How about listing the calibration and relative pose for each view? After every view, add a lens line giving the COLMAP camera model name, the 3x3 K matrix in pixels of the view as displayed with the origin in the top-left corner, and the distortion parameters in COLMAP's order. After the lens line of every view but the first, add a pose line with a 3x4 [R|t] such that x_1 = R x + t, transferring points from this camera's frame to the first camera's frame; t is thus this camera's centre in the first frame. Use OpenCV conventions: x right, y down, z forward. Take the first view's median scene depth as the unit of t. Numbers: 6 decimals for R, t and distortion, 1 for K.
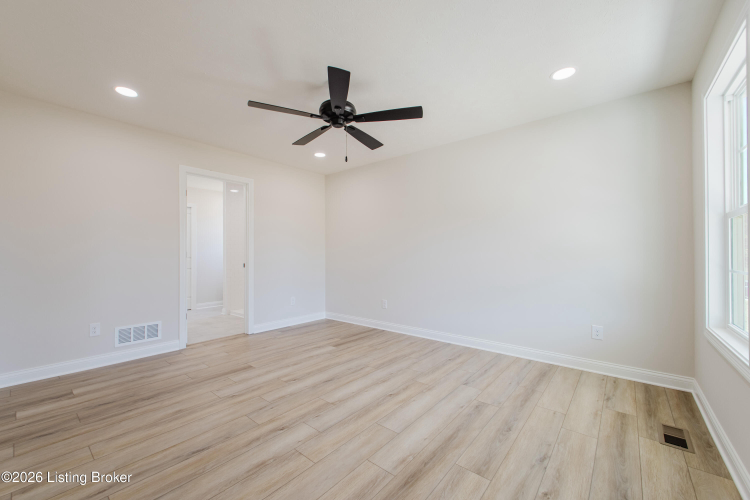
lens RADIAL K [[301.6, 0, 371.1], [0, 301.6, 250.5], [0, 0, 1]] dist [0.006334, -0.001325]
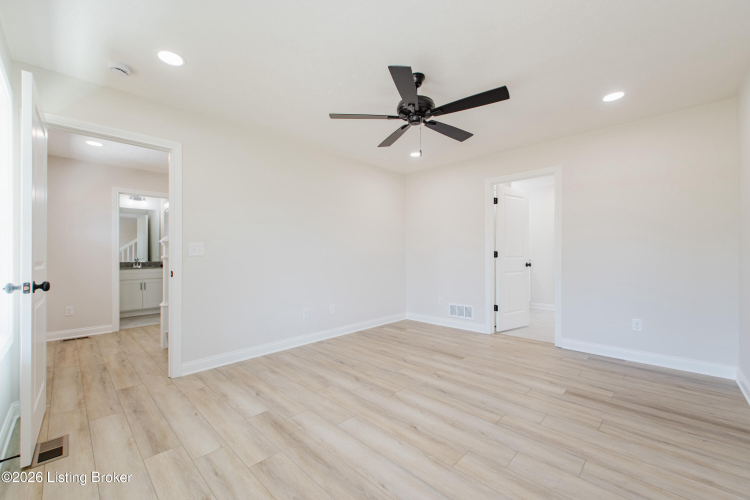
lens RADIAL K [[301.6, 0, 375.2], [0, 301.6, 256.3], [0, 0, 1]] dist [0.006334, -0.001325]
pose [[-0.068196, 0.009496, -0.997627, 0.861039], [0.016942, 0.999822, 0.008359, -0.000529], [0.997528, -0.016332, -0.068345, 0.919980]]
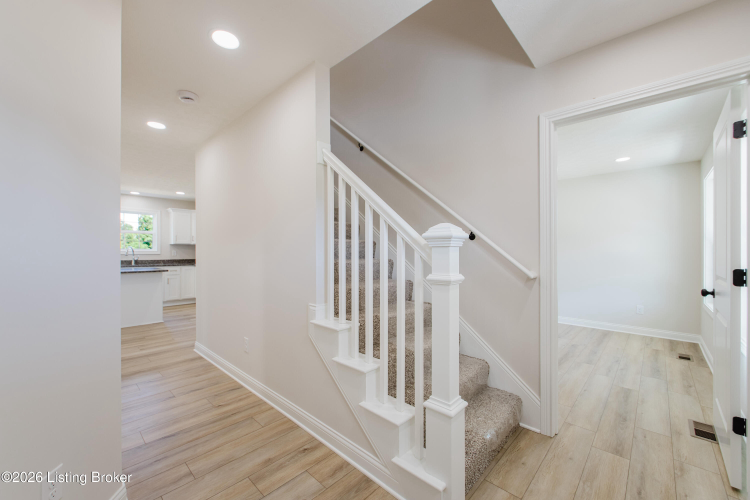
lens RADIAL K [[301.6, 0, 371.1], [0, 301.6, 250.7], [0, 0, 1]] dist [0.006334, -0.001325]
pose [[0.998391, 0.005312, -0.056450, -0.679995], [-0.004972, 0.999969, 0.006156, -0.056151], [0.056481, -0.005866, 0.998386, -0.793387]]
